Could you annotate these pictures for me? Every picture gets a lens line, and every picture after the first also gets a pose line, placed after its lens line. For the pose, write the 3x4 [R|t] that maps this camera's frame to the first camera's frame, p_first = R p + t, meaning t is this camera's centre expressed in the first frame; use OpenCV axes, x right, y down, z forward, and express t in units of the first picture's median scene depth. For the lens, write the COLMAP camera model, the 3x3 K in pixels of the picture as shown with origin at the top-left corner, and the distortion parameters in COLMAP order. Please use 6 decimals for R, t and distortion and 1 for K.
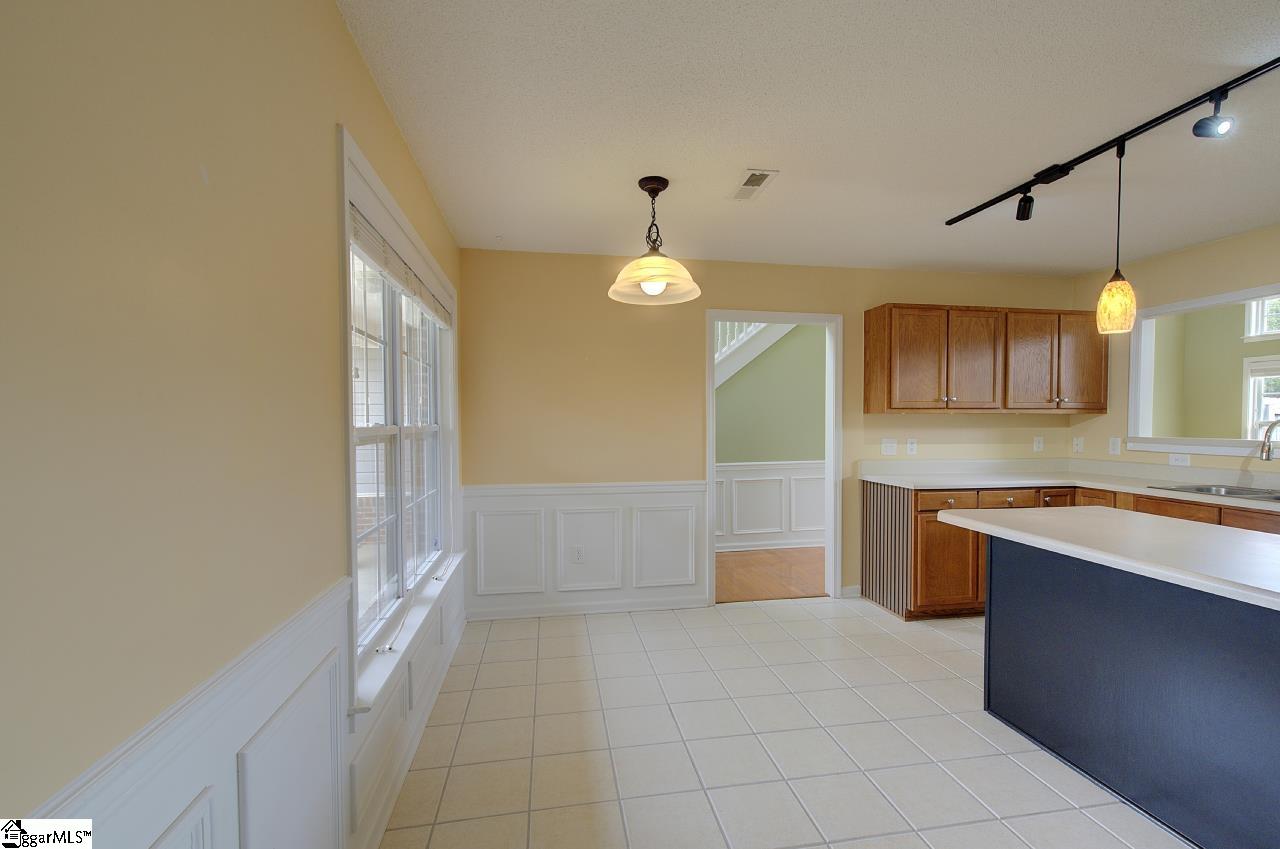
lens RADIAL K [[552.8, 0, 643.9], [0, 552.8, 437.4], [0, 0, 1]] dist [-0.002177, 0.000376]
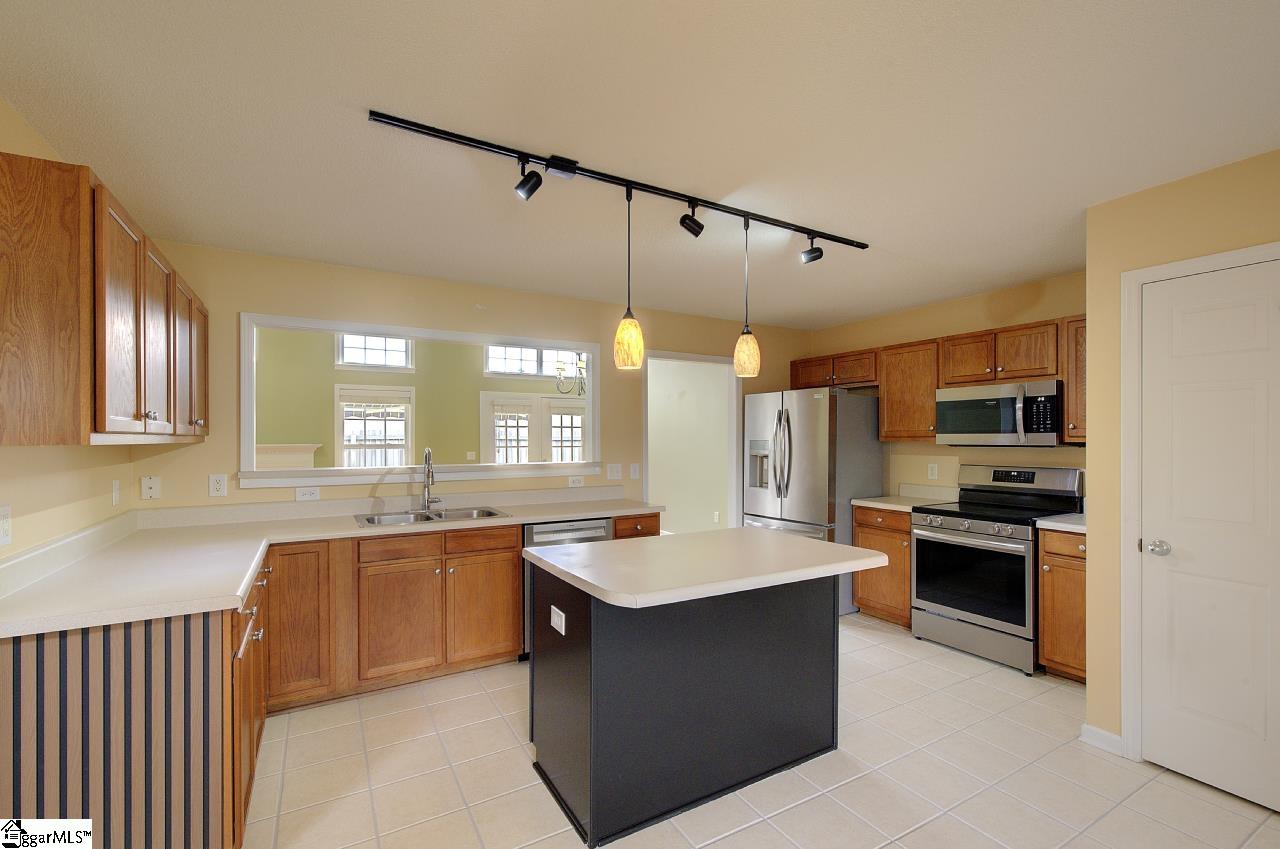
lens RADIAL K [[558.3, 0, 646.6], [0, 558.3, 435.7], [0, 0, 1]] dist [-0.002194, 0.000155]
pose [[-0.358448, 0.003948, 0.933541, -0.069813], [0.031595, 0.999470, 0.007904, -0.040676], [-0.933015, 0.032328, -0.358383, 0.754499]]
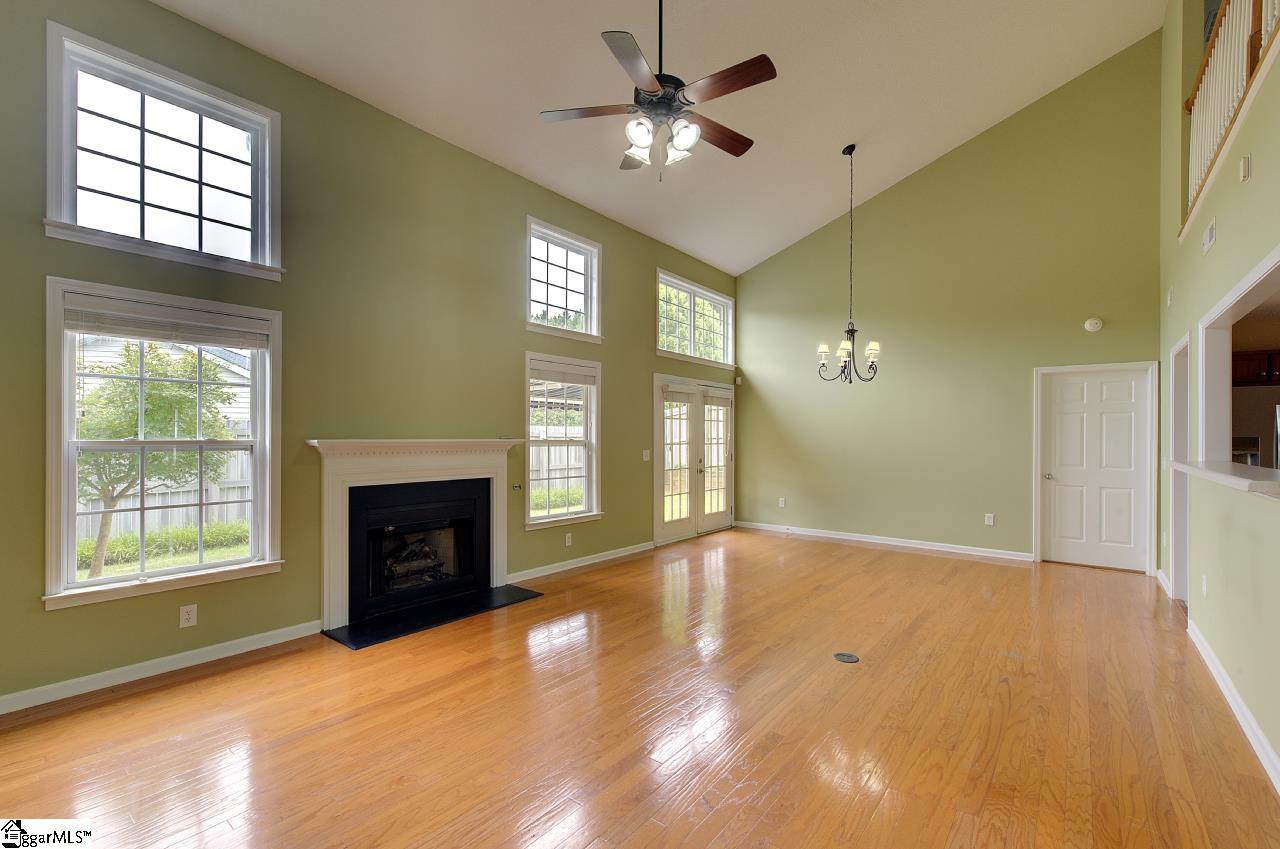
lens RADIAL K [[558.3, 0, 646.6], [0, 558.3, 435.7], [0, 0, 1]] dist [-0.002194, 0.000155]
pose [[-0.671537, -0.004545, 0.740957, 0.949422], [0.018512, 0.999566, 0.022909, -0.064525], [-0.740740, 0.029101, -0.671161, 1.758569]]
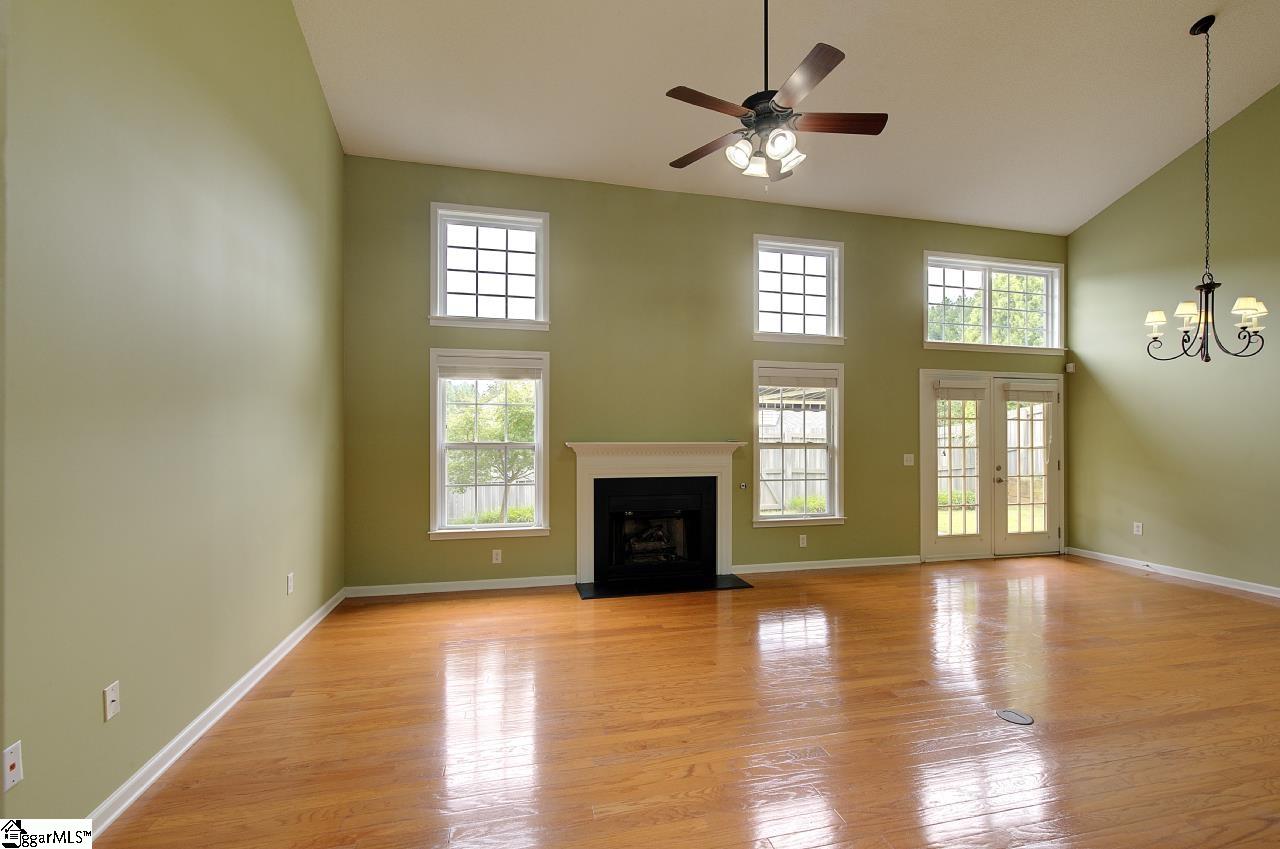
lens RADIAL K [[552.8, 0, 643.9], [0, 552.8, 437.4], [0, 0, 1]] dist [-0.002177, 0.000376]
pose [[-0.062477, -0.000181, 0.998046, 0.728800], [0.031934, 0.999488, 0.002180, -0.055394], [-0.997535, 0.032008, -0.062439, 1.443108]]
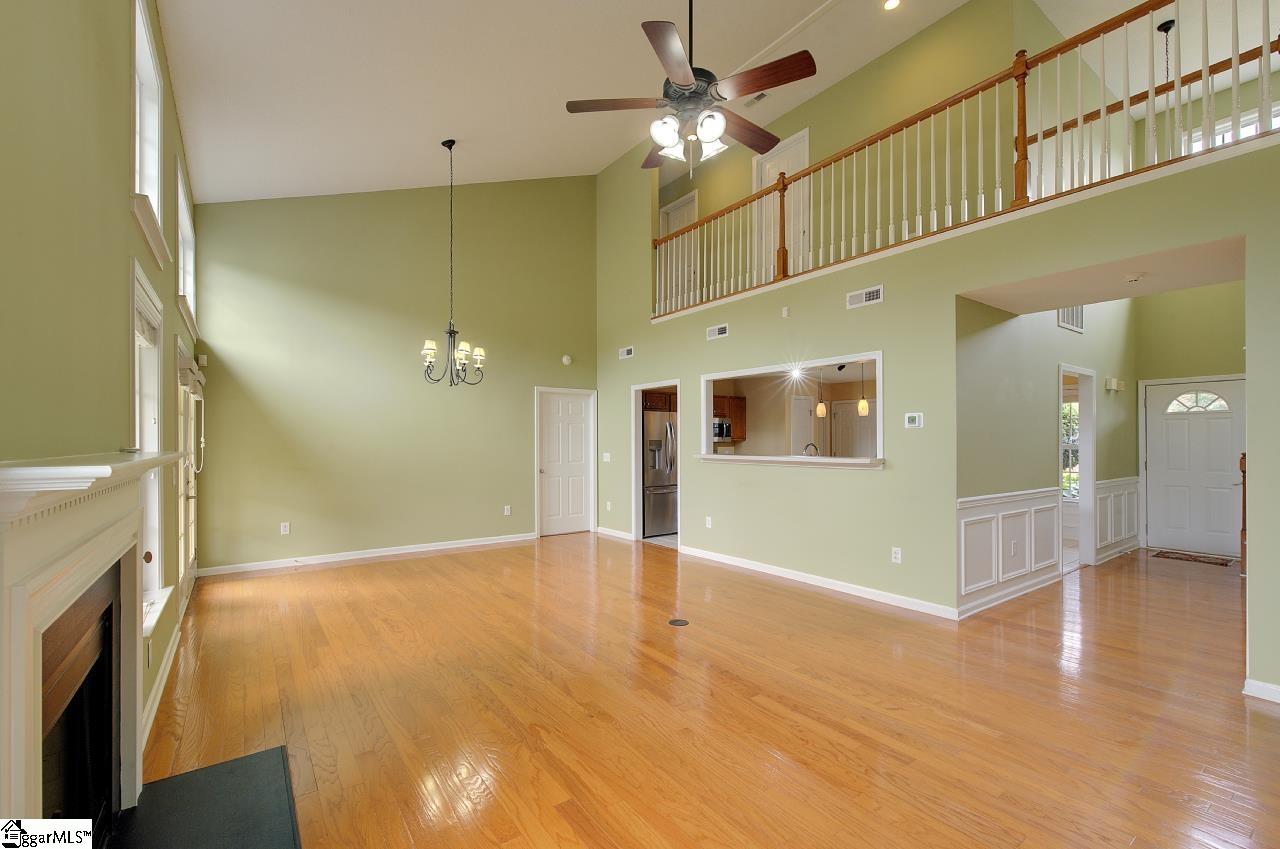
lens RADIAL K [[553.7, 0, 648.4], [0, 553.7, 443.0], [0, 0, 1]] dist [-0.000550, 0.000144]
pose [[-0.893930, 0.002306, -0.448200, 1.903581], [-0.013599, 0.999387, 0.032267, -0.066131], [0.447999, 0.034939, -0.893351, 1.852885]]
